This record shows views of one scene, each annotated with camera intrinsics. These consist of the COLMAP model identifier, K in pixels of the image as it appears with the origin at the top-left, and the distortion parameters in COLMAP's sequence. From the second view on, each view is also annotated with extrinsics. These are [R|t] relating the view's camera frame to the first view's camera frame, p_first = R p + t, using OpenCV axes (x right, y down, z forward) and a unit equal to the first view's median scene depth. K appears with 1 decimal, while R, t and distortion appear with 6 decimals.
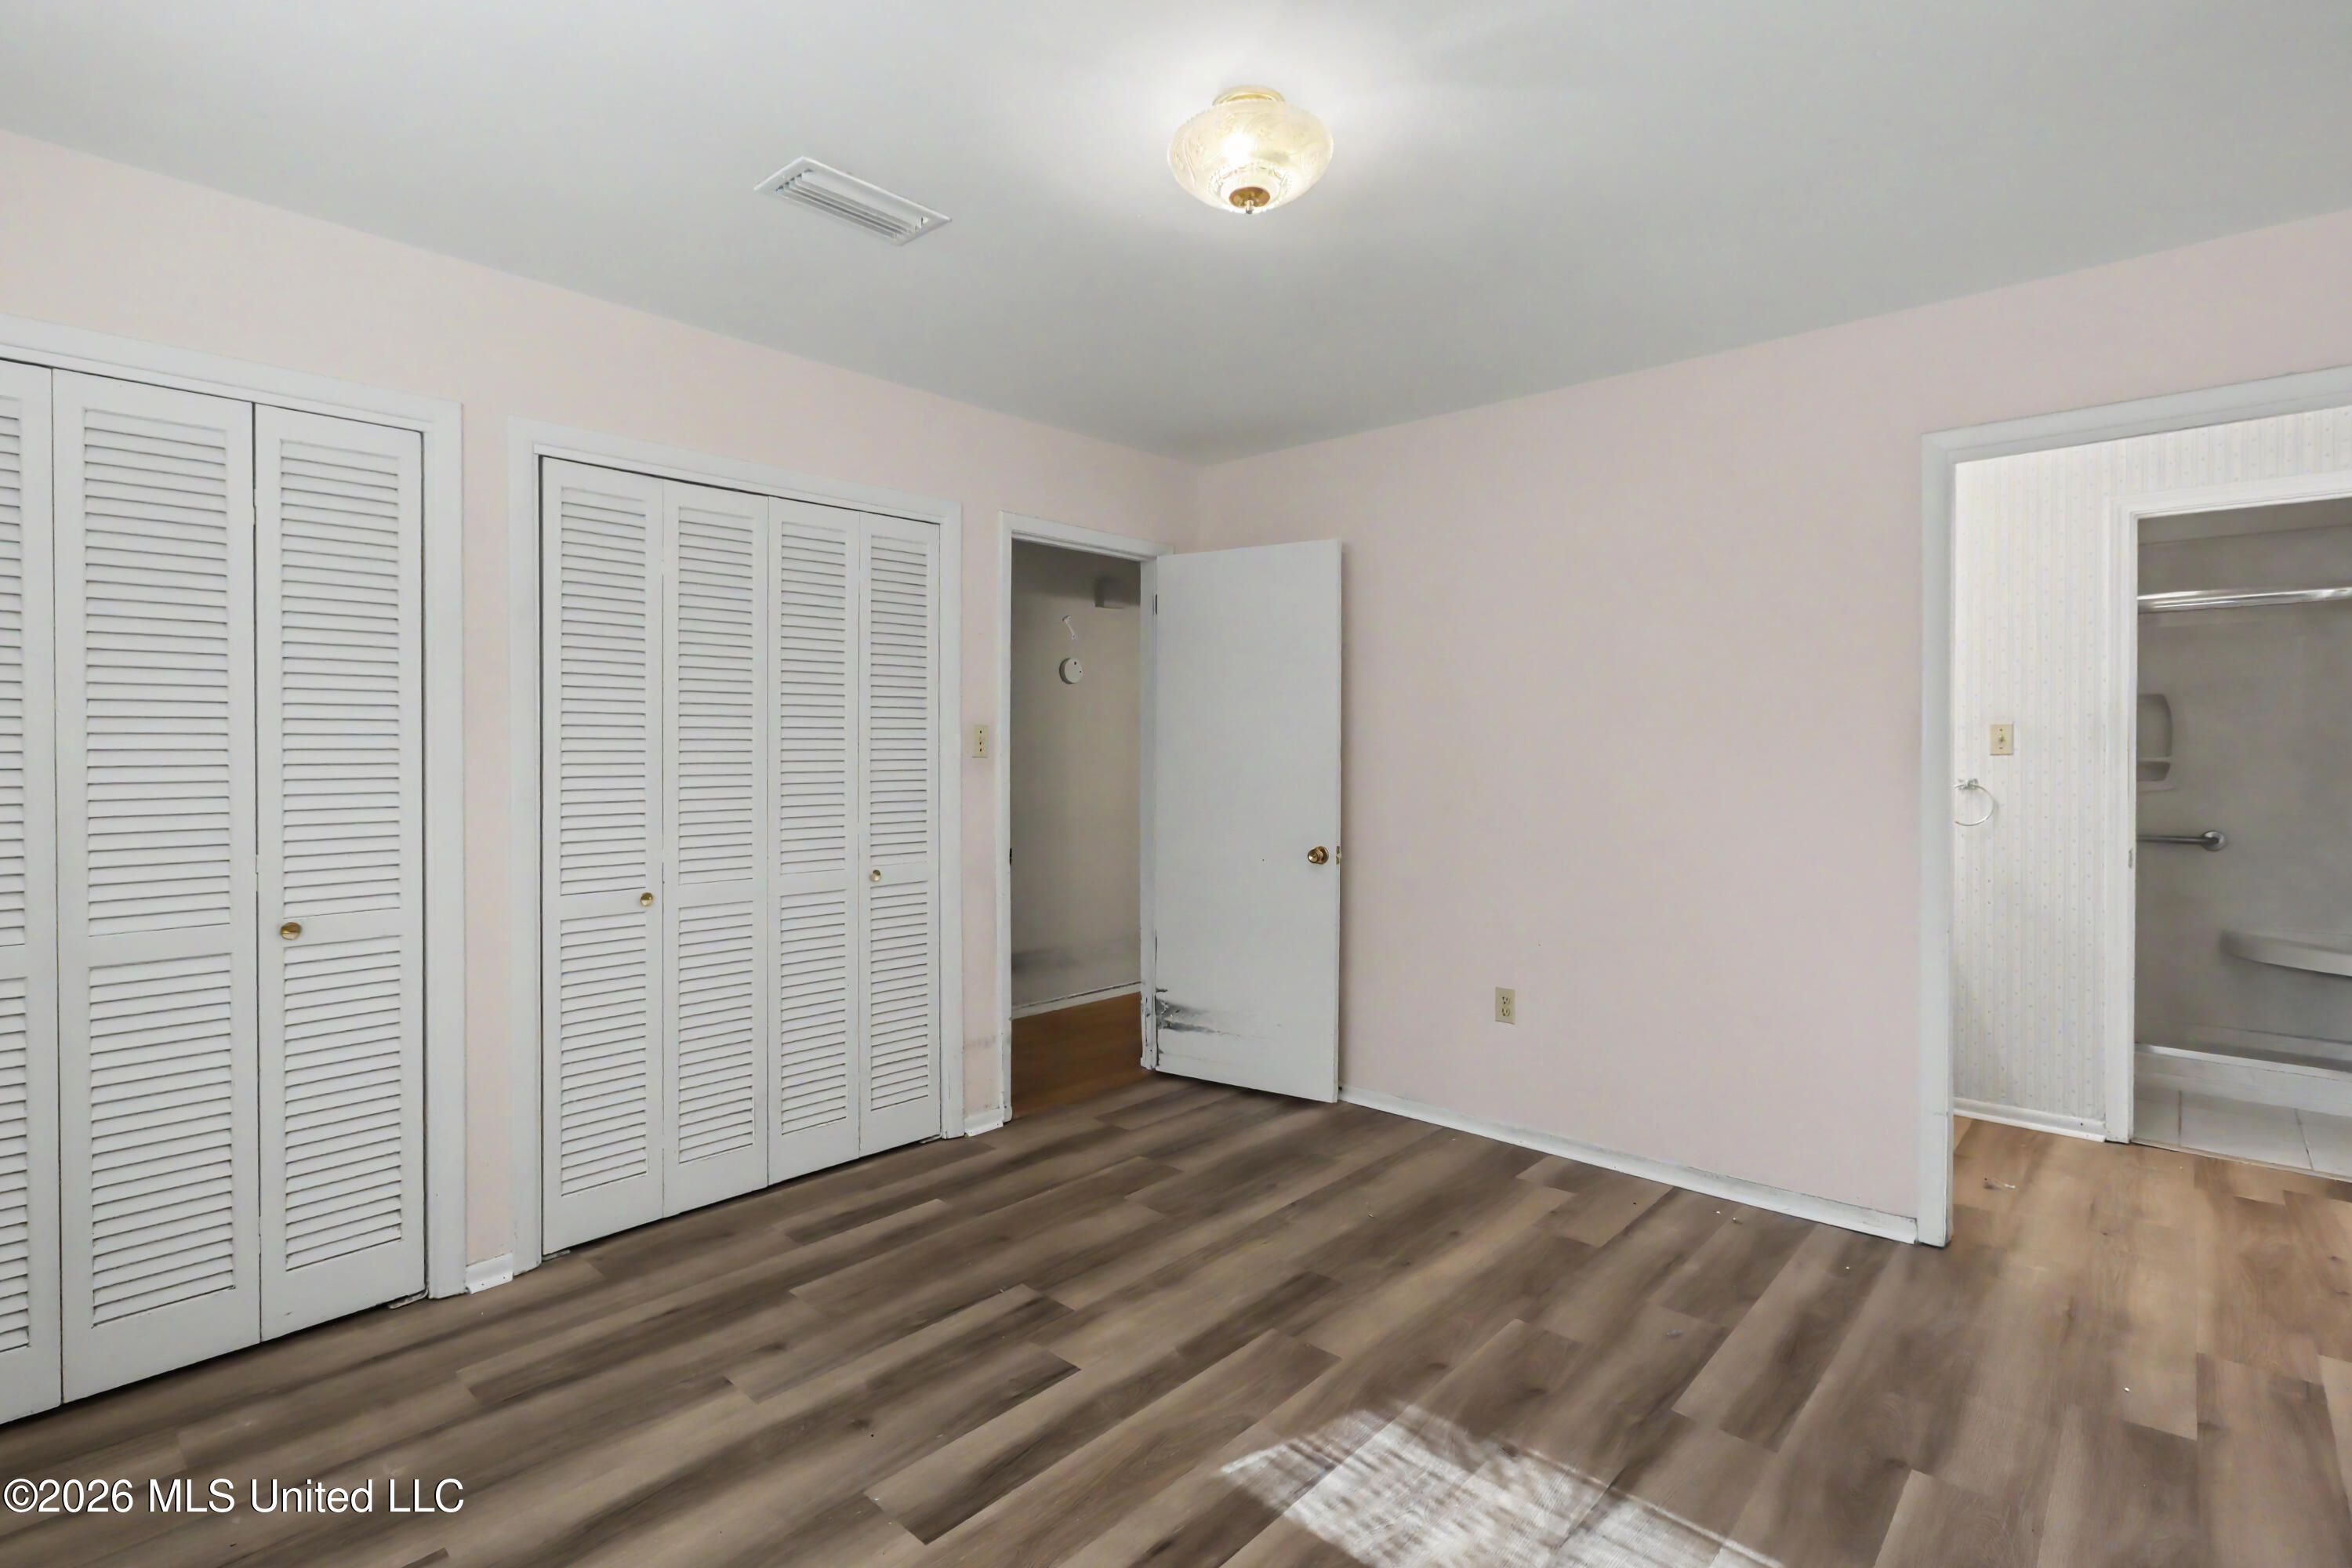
lens RADIAL K [[1119.0, 0, 1174.7], [0, 1119.0, 776.0], [0, 0, 1]] dist [0.012134, 0.003123]
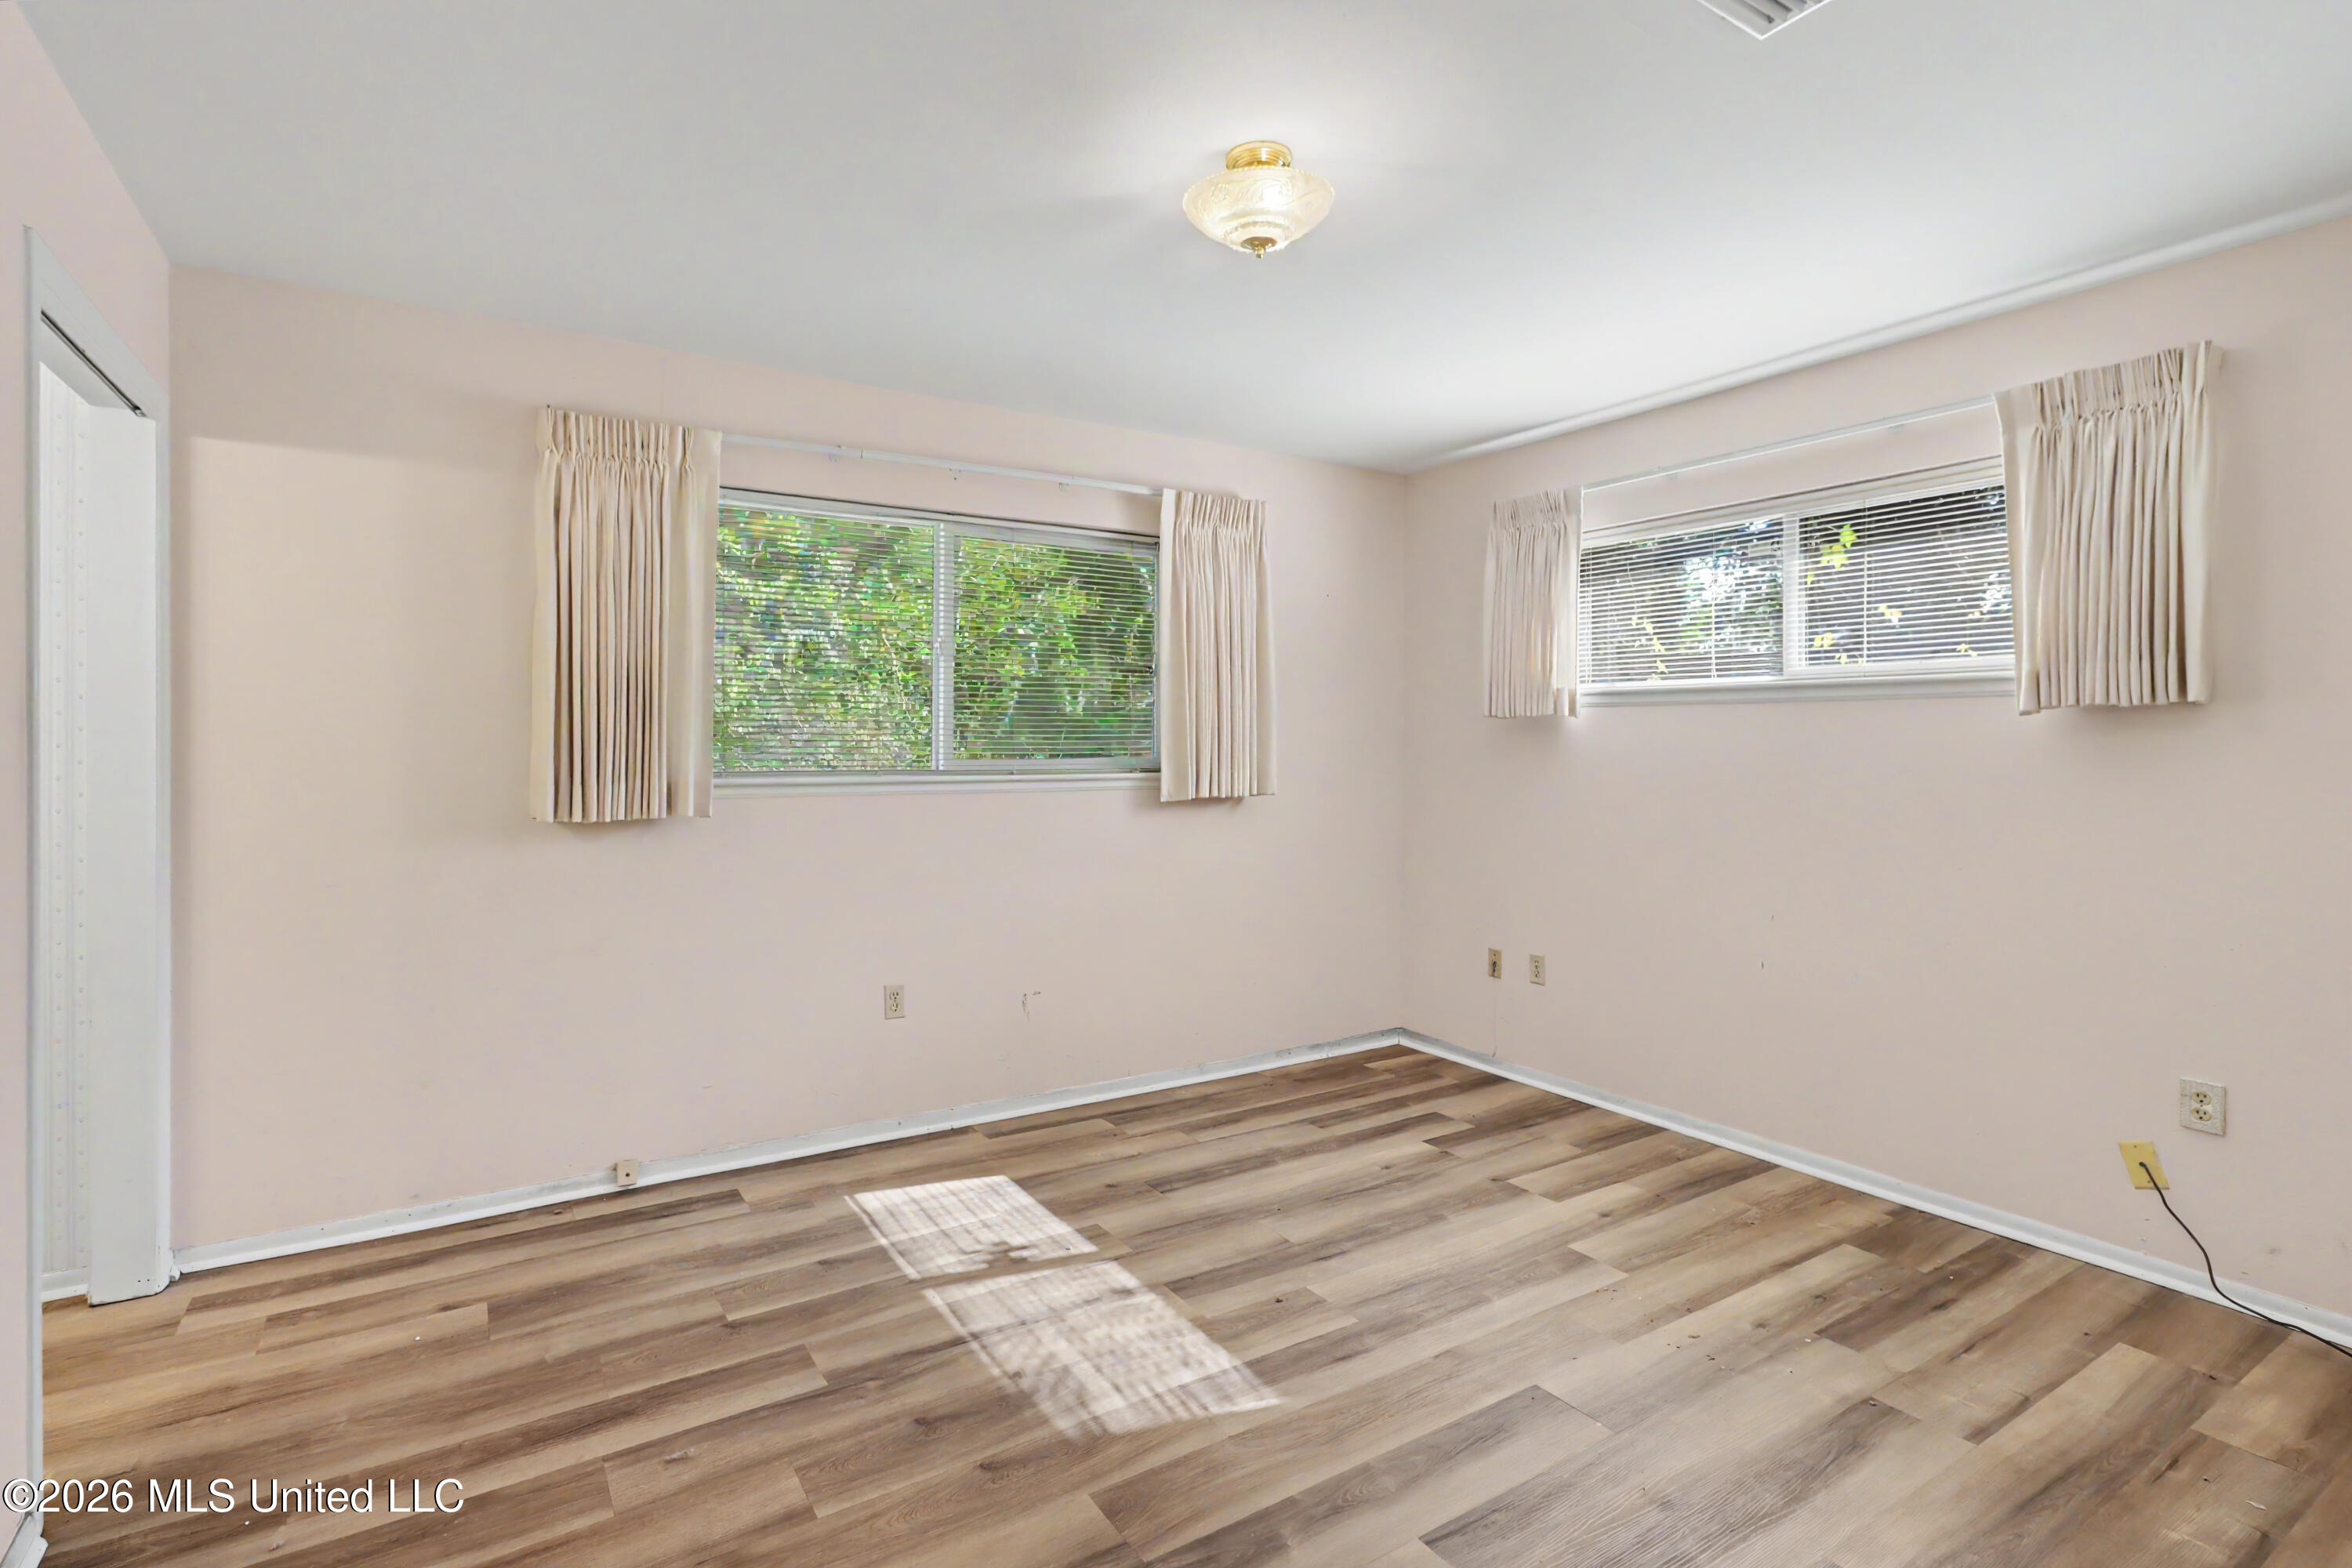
lens RADIAL K [[1119.0, 0, 1187.0], [0, 1119.0, 771.8], [0, 0, 1]] dist [0.012134, 0.003123]
pose [[-0.970923, -0.005646, 0.239327, -0.125213], [0.004374, 0.999137, 0.041316, -0.036146], [-0.239353, 0.041162, -0.970060, 2.009798]]
